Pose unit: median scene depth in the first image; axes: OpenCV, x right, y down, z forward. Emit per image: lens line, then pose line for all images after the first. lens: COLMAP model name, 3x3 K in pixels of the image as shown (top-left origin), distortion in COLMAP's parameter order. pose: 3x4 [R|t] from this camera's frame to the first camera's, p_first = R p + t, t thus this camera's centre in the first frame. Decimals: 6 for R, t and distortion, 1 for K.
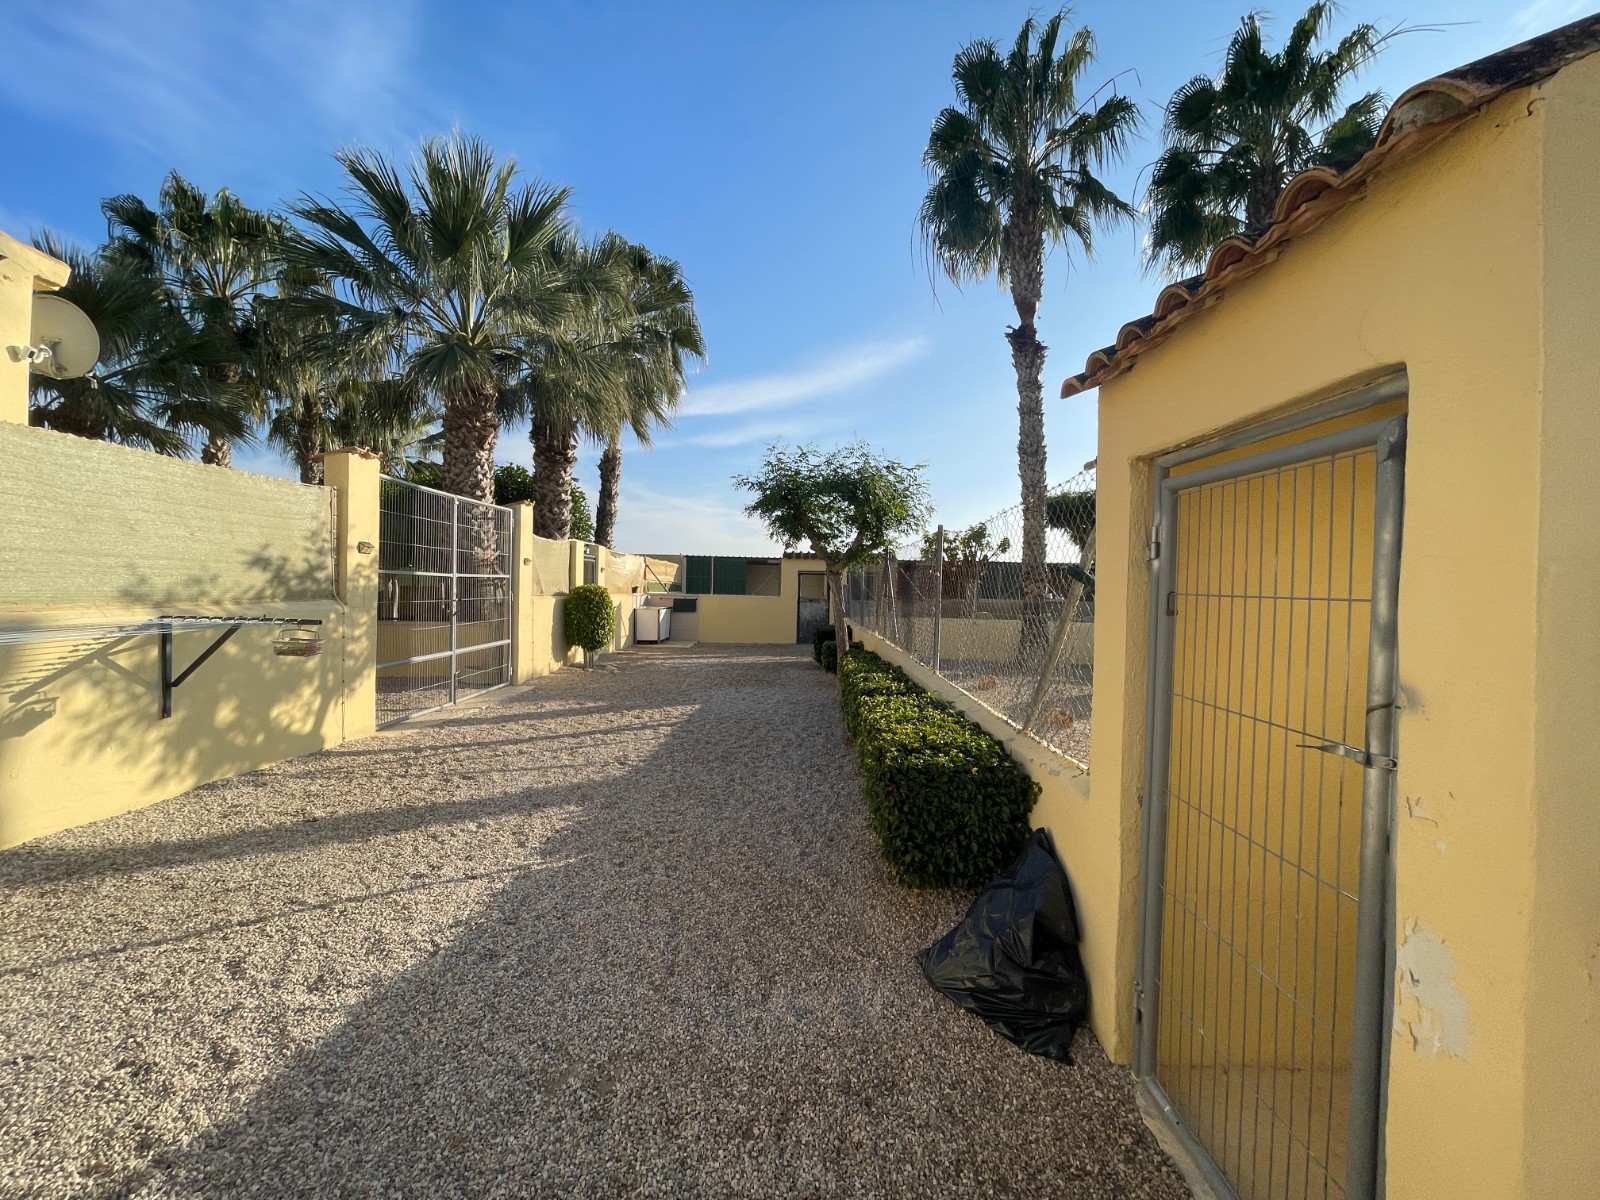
lens RADIAL K [[646.3, 0, 800.1], [0, 646.3, 596.0], [0, 0, 1]] dist [0.000315, 0.000334]
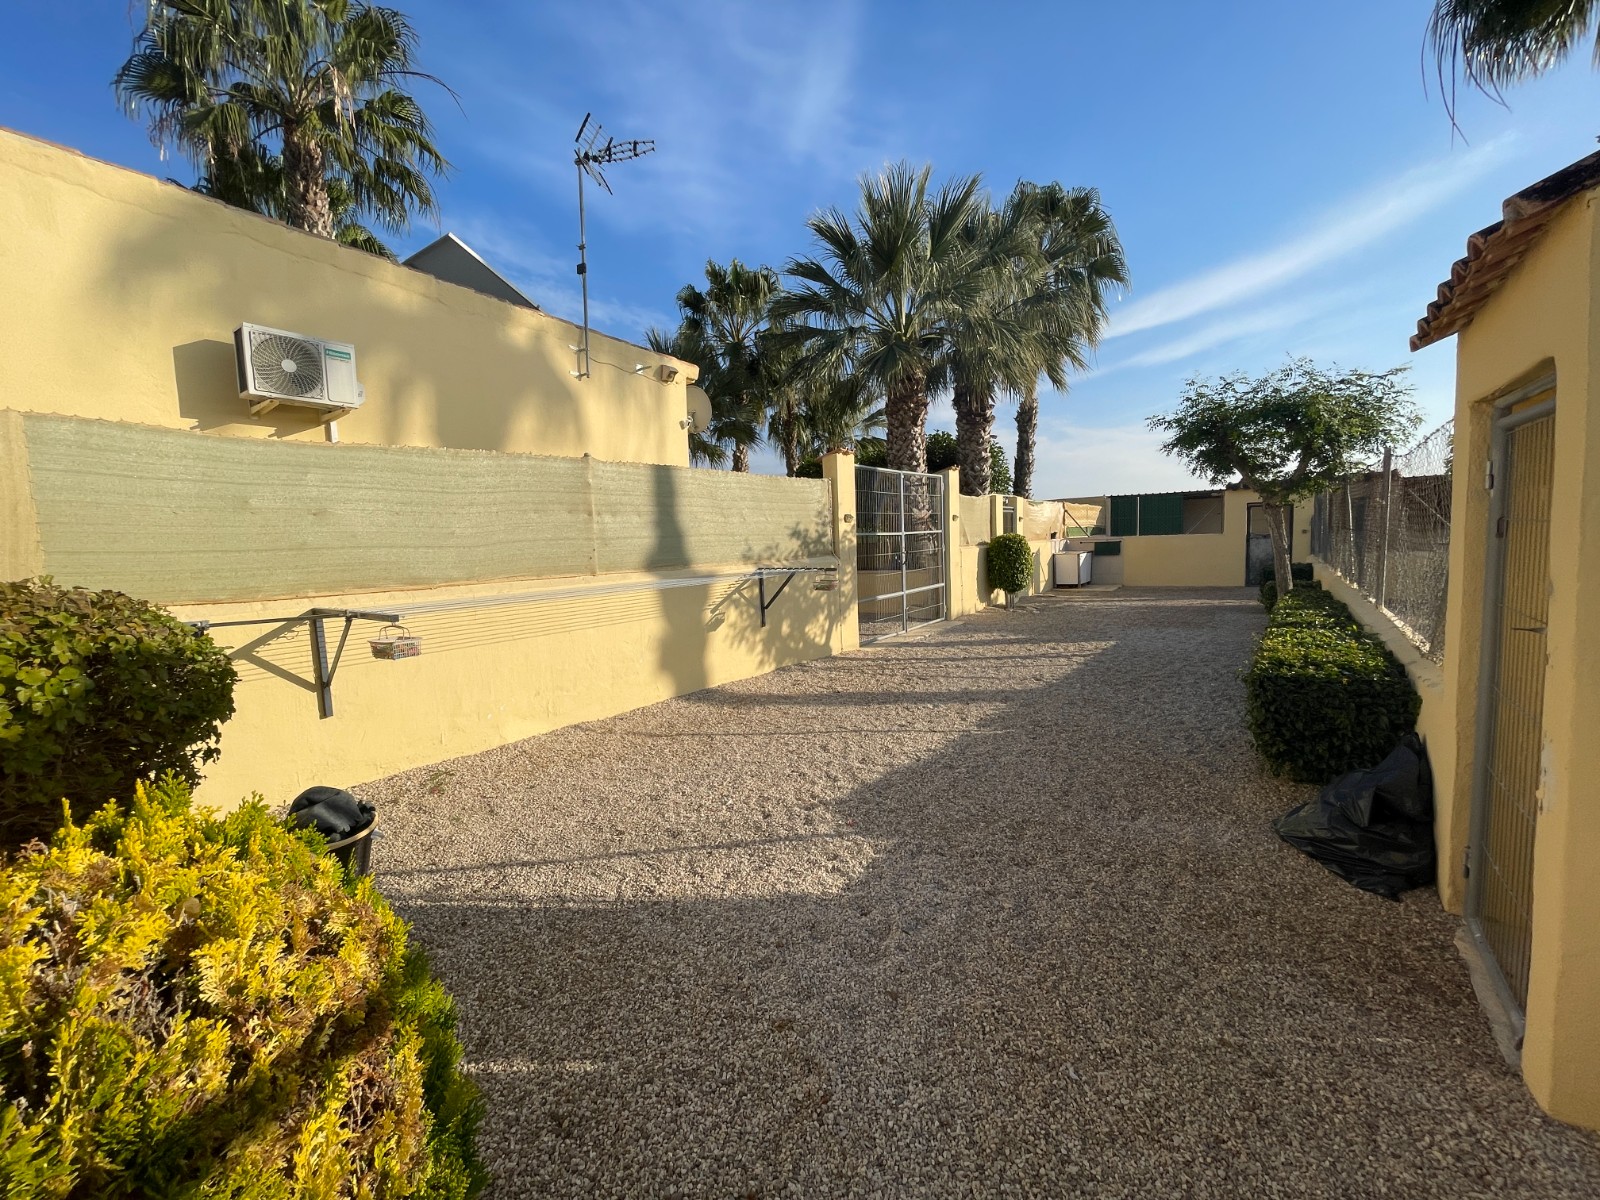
lens RADIAL K [[645.5, 0, 785.7], [0, 645.5, 602.2], [0, 0, 1]] dist [-0.001319, -0.000384]
pose [[0.794631, 0.003025, -0.607086, 0.060749], [0.051330, 0.996072, 0.072152, -0.000696], [0.604919, -0.088496, 0.791354, -0.169825]]
